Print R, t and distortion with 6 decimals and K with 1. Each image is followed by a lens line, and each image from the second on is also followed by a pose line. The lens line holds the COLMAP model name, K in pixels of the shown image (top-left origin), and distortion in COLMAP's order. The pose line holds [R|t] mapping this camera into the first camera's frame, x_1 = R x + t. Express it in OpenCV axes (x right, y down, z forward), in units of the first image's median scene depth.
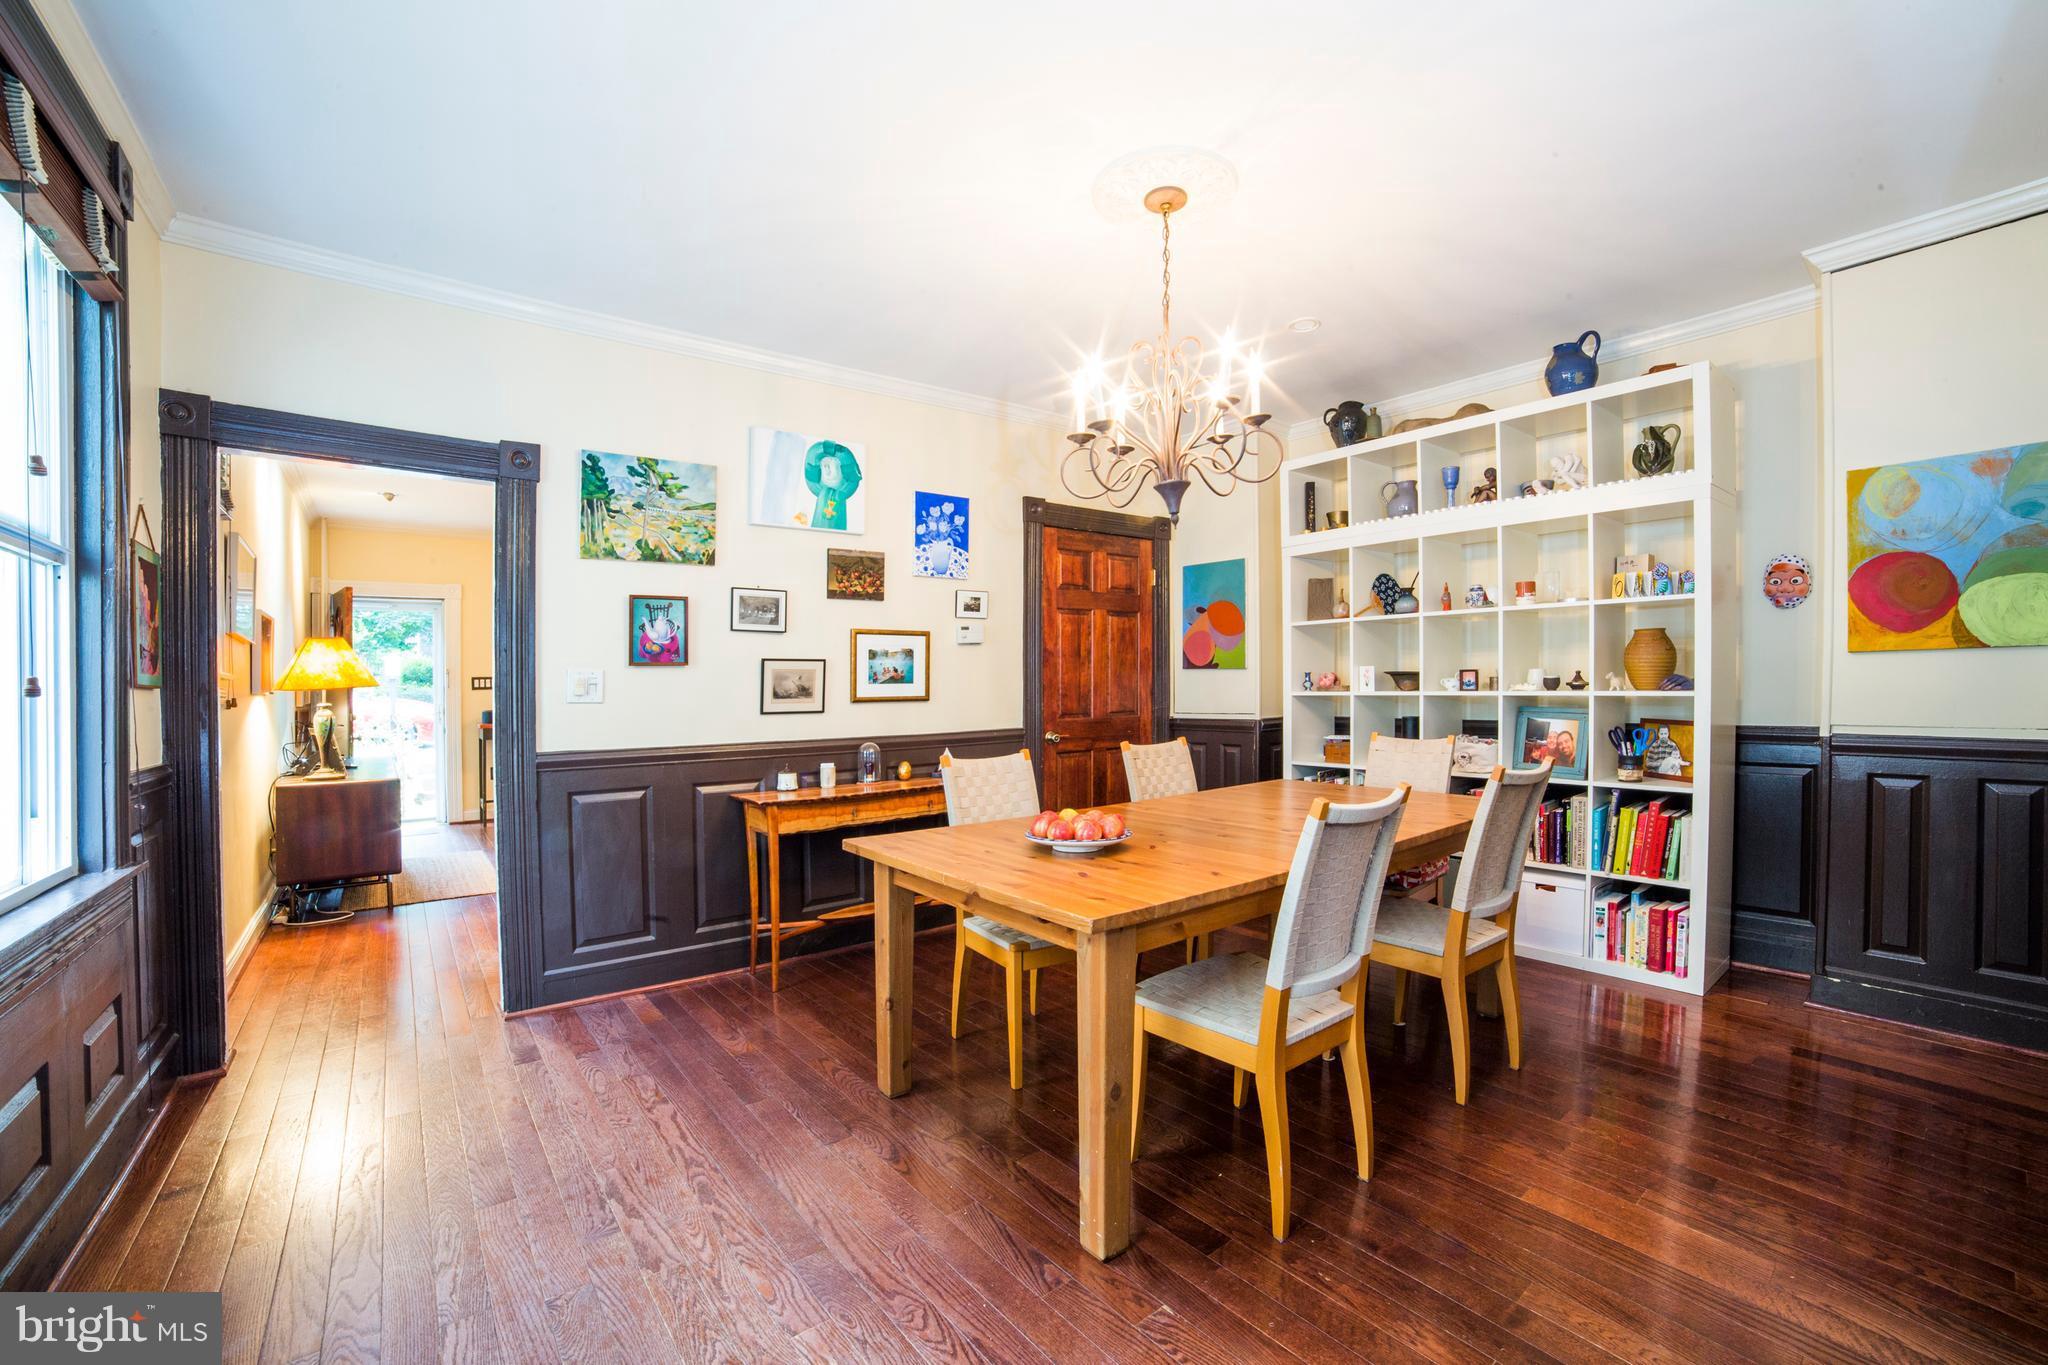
lens RADIAL K [[829.5, 0, 1061.4], [0, 829.5, 695.1], [0, 0, 1]] dist [-0.095936, 0.032774]
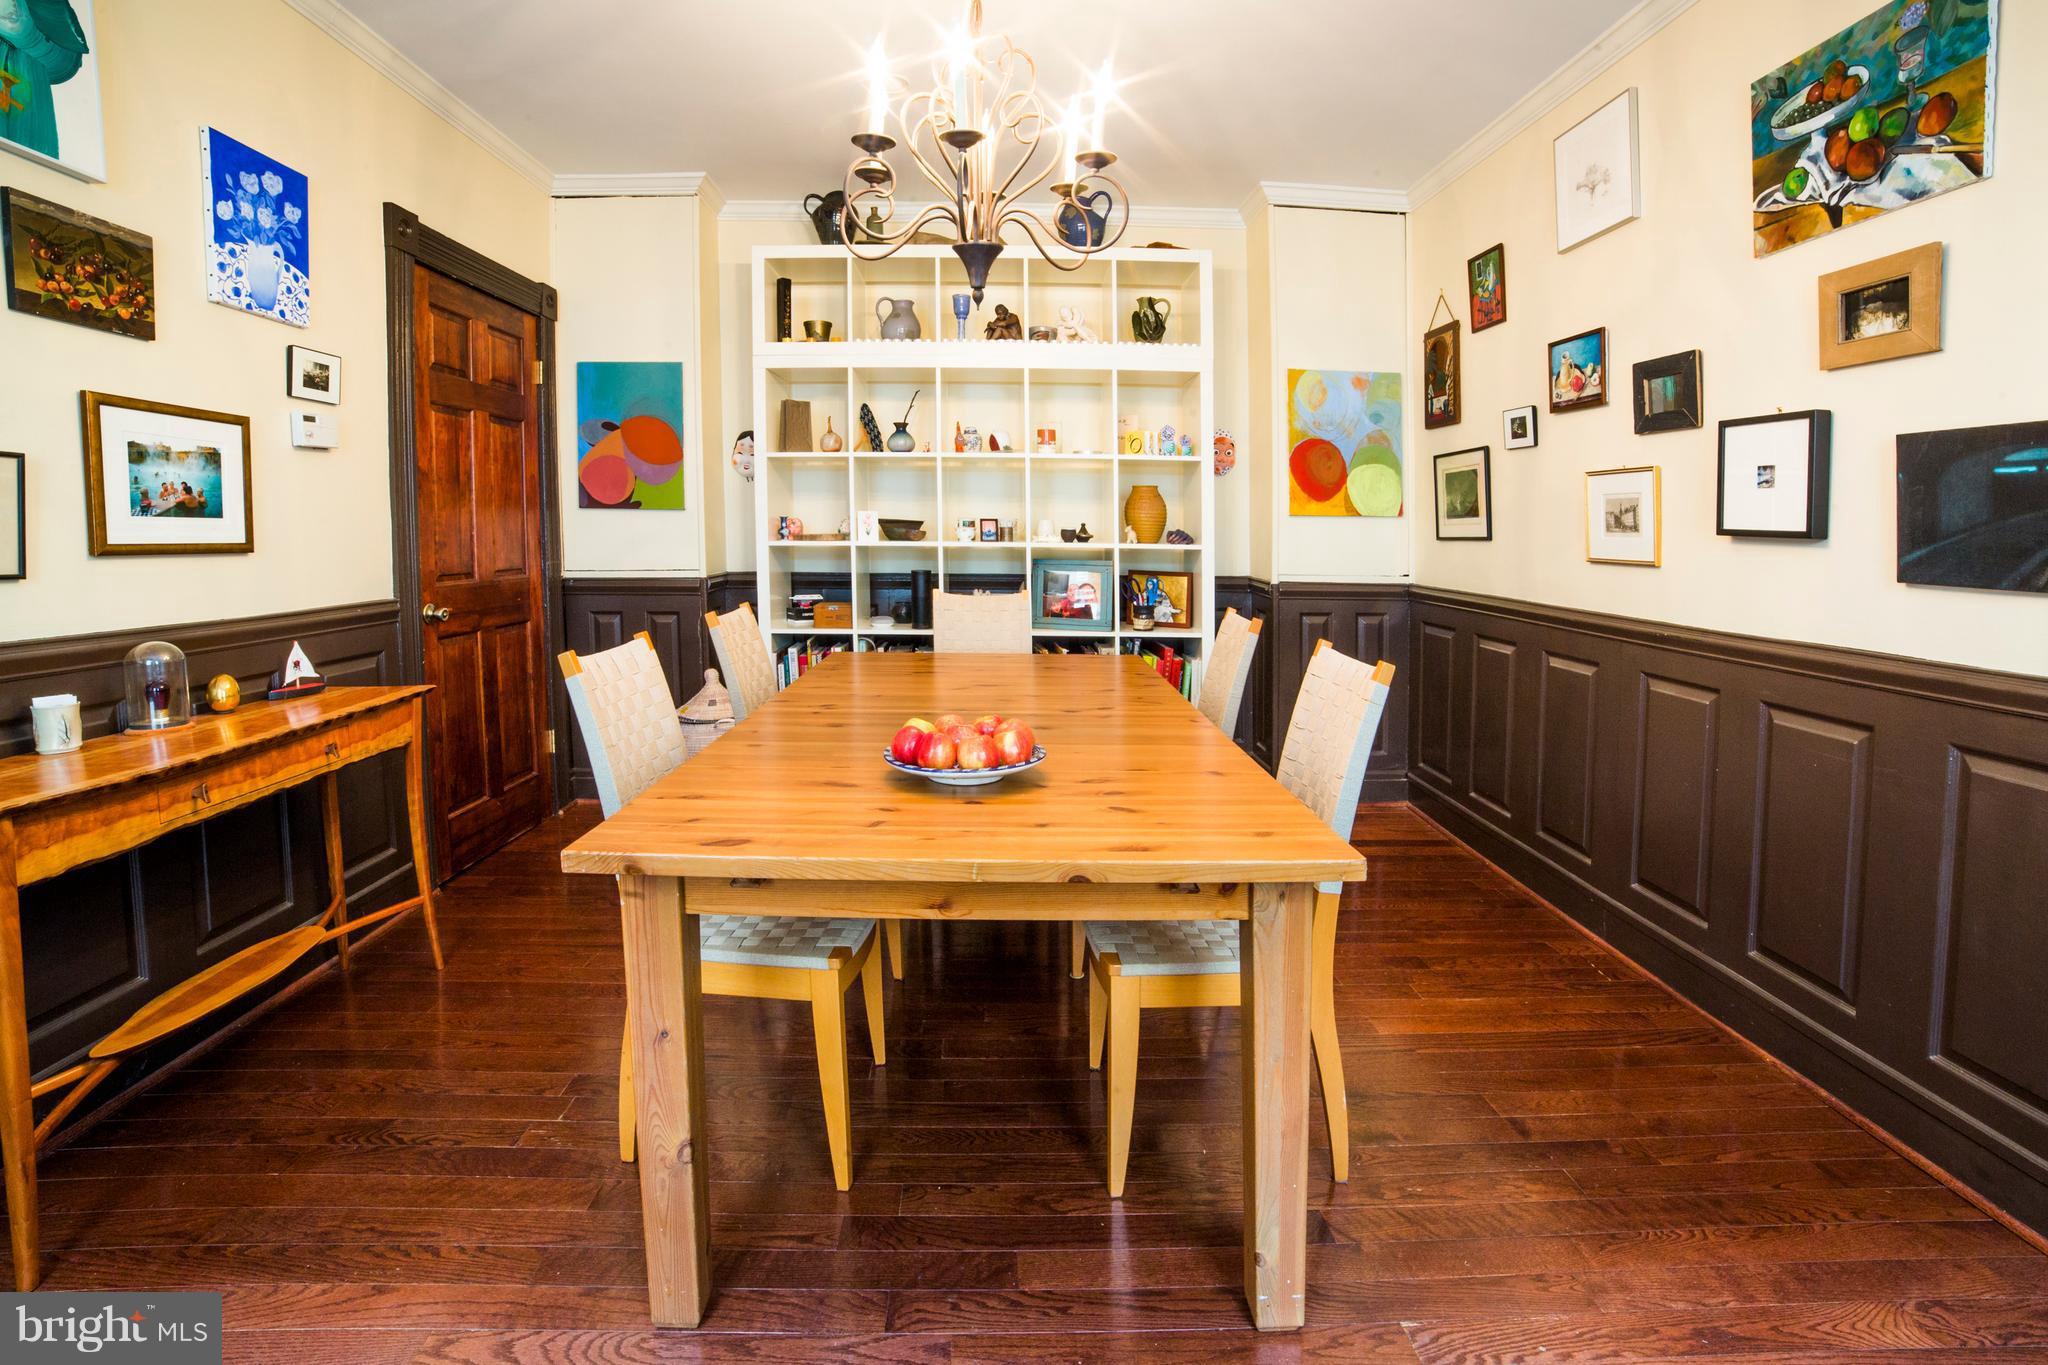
lens RADIAL K [[932.3, 0, 1057.8], [0, 932.3, 588.1], [0, 0, 1]] dist [-0.118583, 0.040761]
pose [[0.615920, -0.026173, 0.787374, -0.276651], [-0.007271, 0.999217, 0.038903, 0.004485], [-0.787775, -0.029686, 0.615247, 0.276787]]
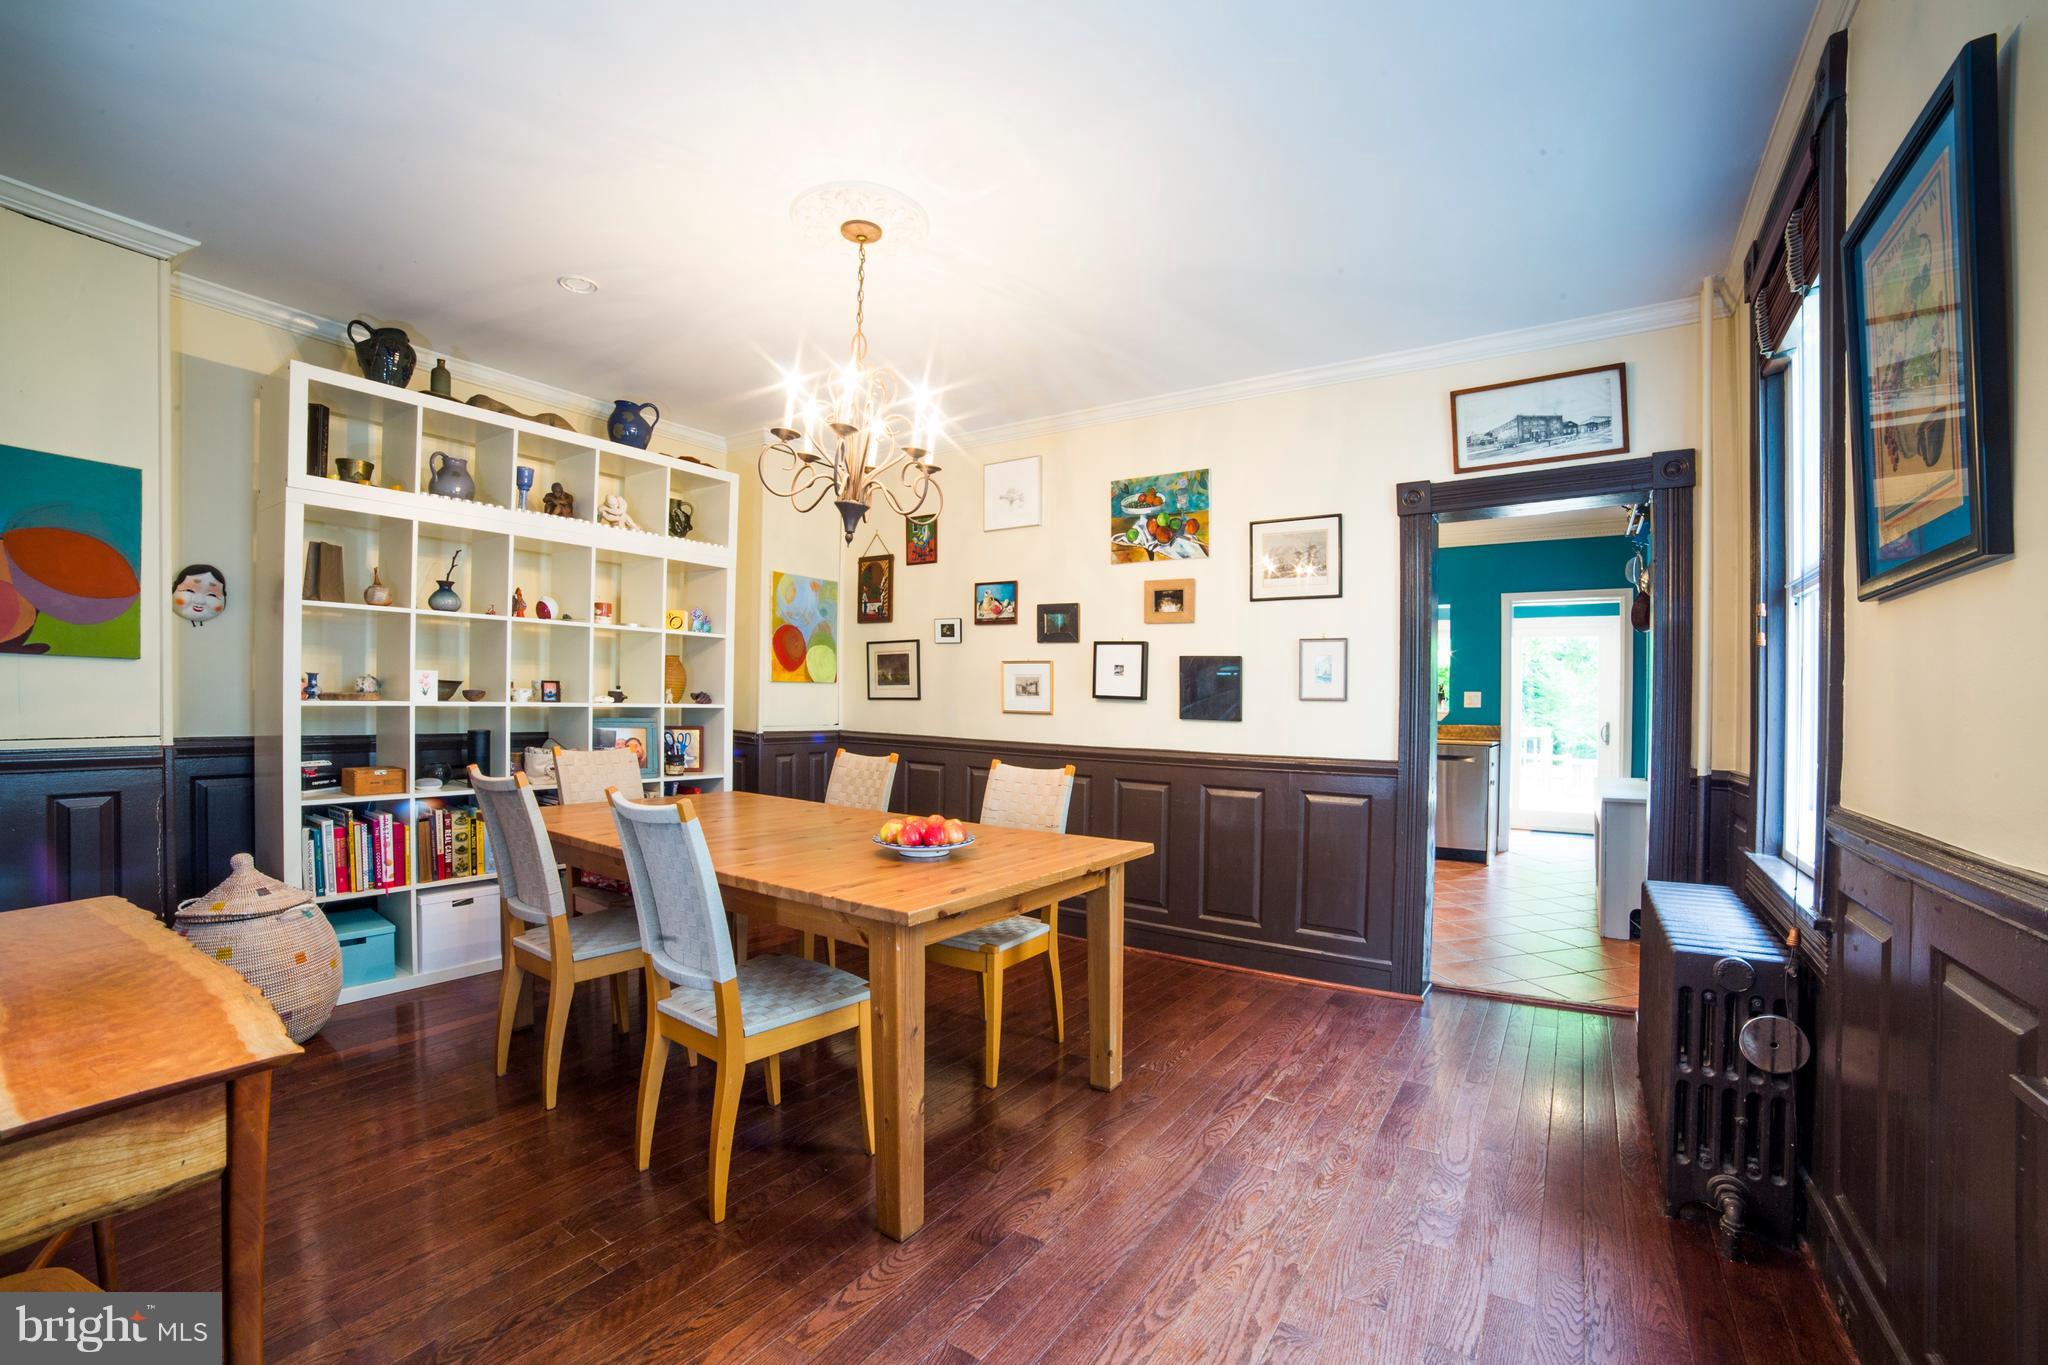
lens RADIAL K [[829.5, 0, 1061.4], [0, 829.5, 695.1], [0, 0, 1]] dist [-0.095936, 0.032774]
pose [[-0.287718, 0.016422, 0.957574, -0.598263], [0.002007, 0.999861, -0.016544, 0.003059], [-0.957713, -0.002838, -0.287711, 0.664797]]
